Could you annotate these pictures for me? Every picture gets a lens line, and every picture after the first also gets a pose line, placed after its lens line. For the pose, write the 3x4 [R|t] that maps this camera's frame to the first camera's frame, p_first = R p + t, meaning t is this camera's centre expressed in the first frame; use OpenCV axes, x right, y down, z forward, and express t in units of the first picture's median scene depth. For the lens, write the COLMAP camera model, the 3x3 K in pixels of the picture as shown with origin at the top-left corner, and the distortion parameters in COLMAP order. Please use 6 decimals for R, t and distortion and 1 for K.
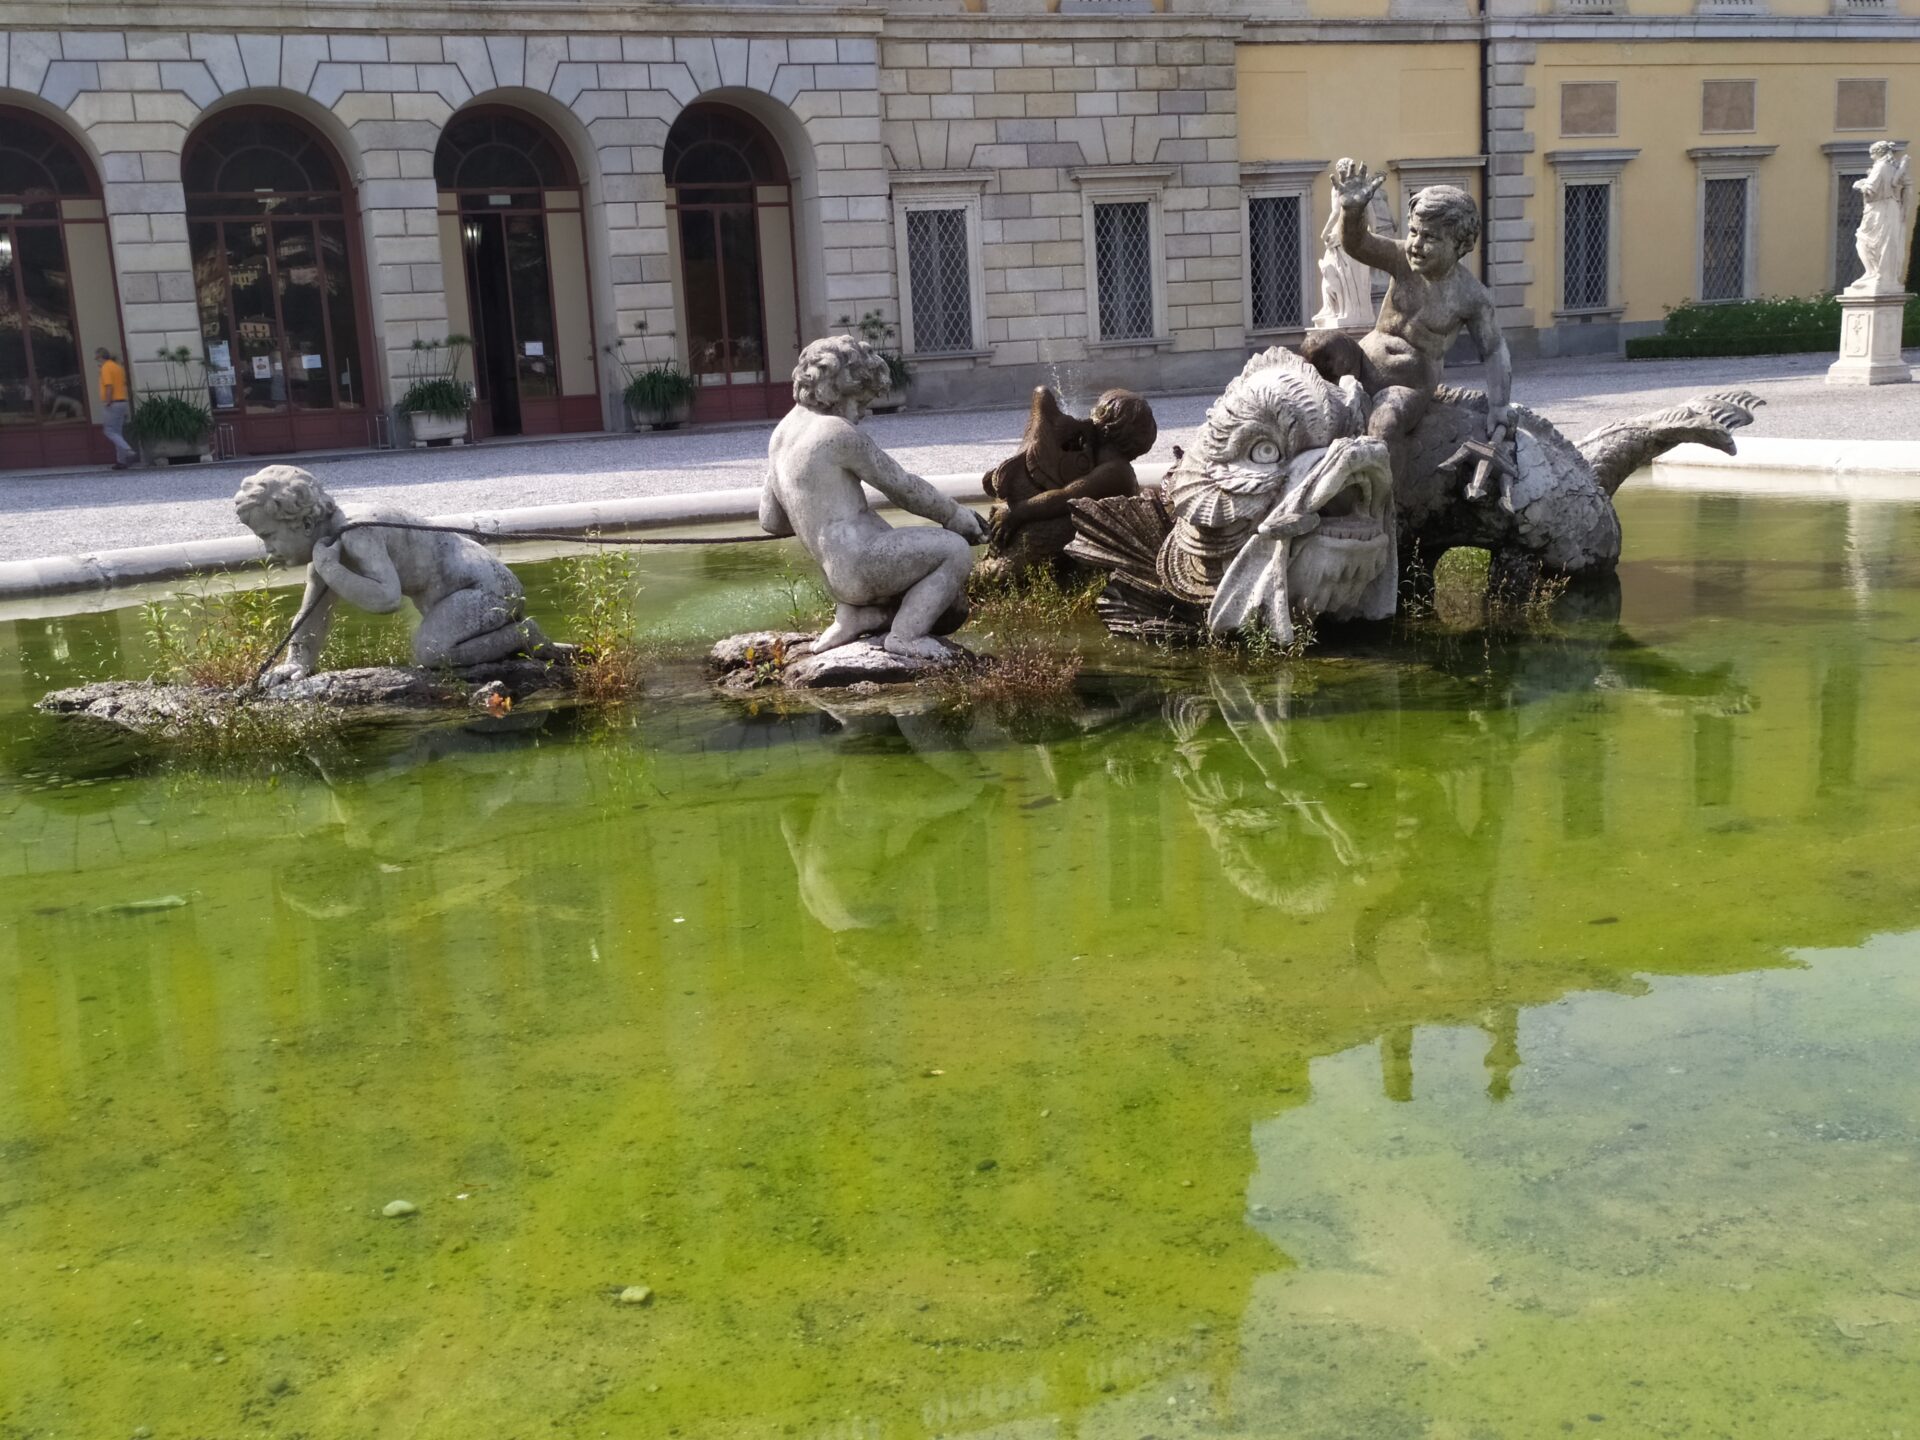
lens RADIAL K [[2012.2, 0, 960.0], [0, 2012.2, 720.0], [0, 0, 1]] dist [0.017459, 0.096025]
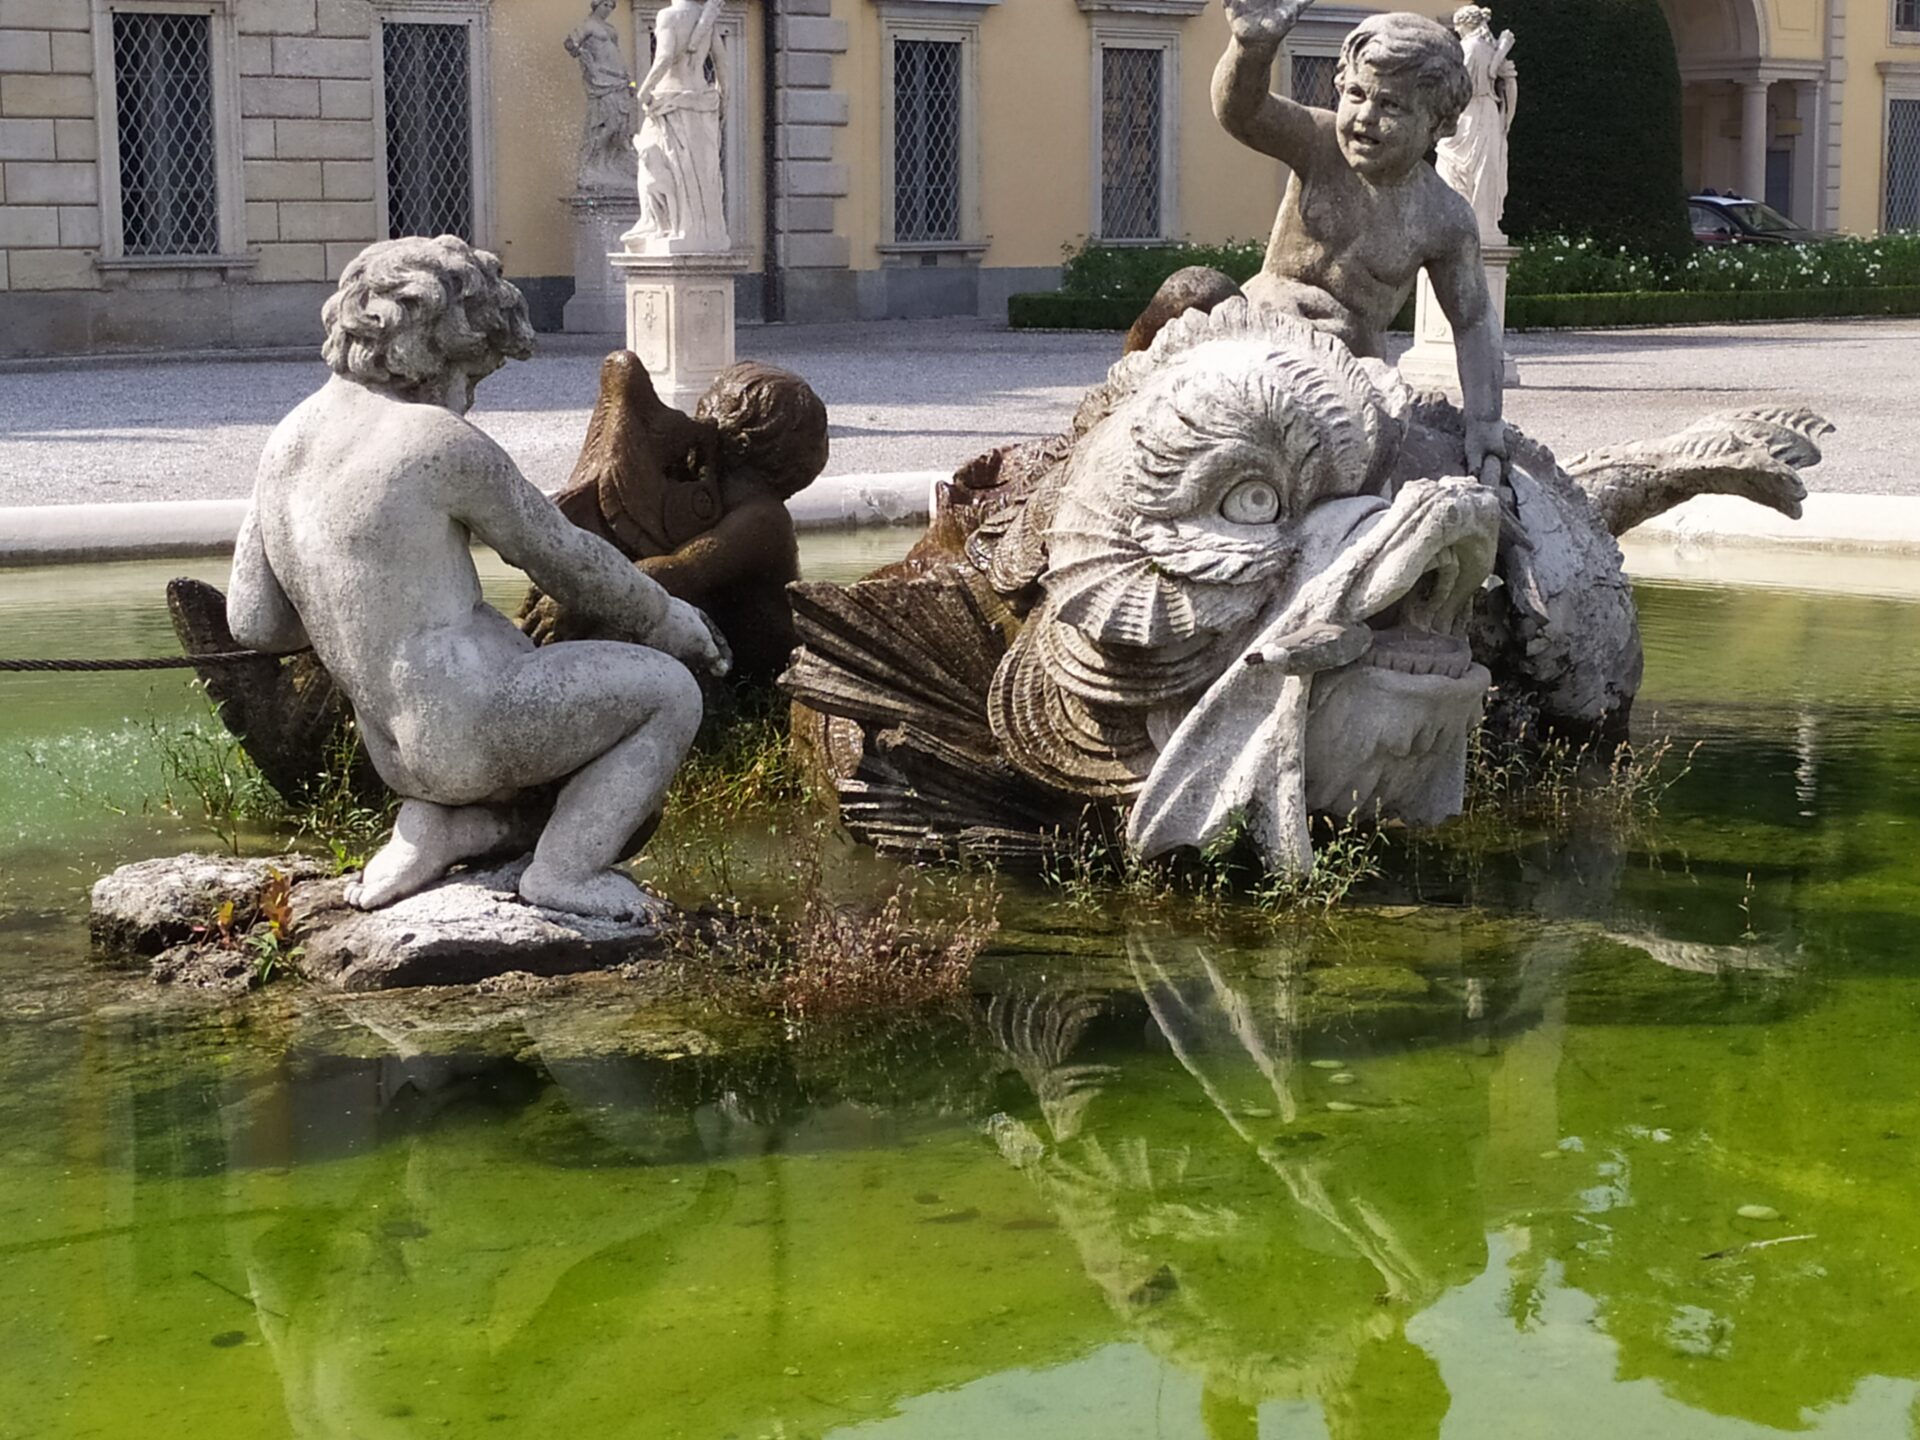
lens RADIAL K [[3500.2, 0, 960.0], [0, 3500.2, 720.0], [0, 0, 1]] dist [0.017749, 0.170092]
pose [[0.947978, 0.003397, 0.318318, -0.190664], [0.015173, 0.998324, -0.055842, -0.028129], [-0.317974, 0.057767, 0.946338, 0.179133]]
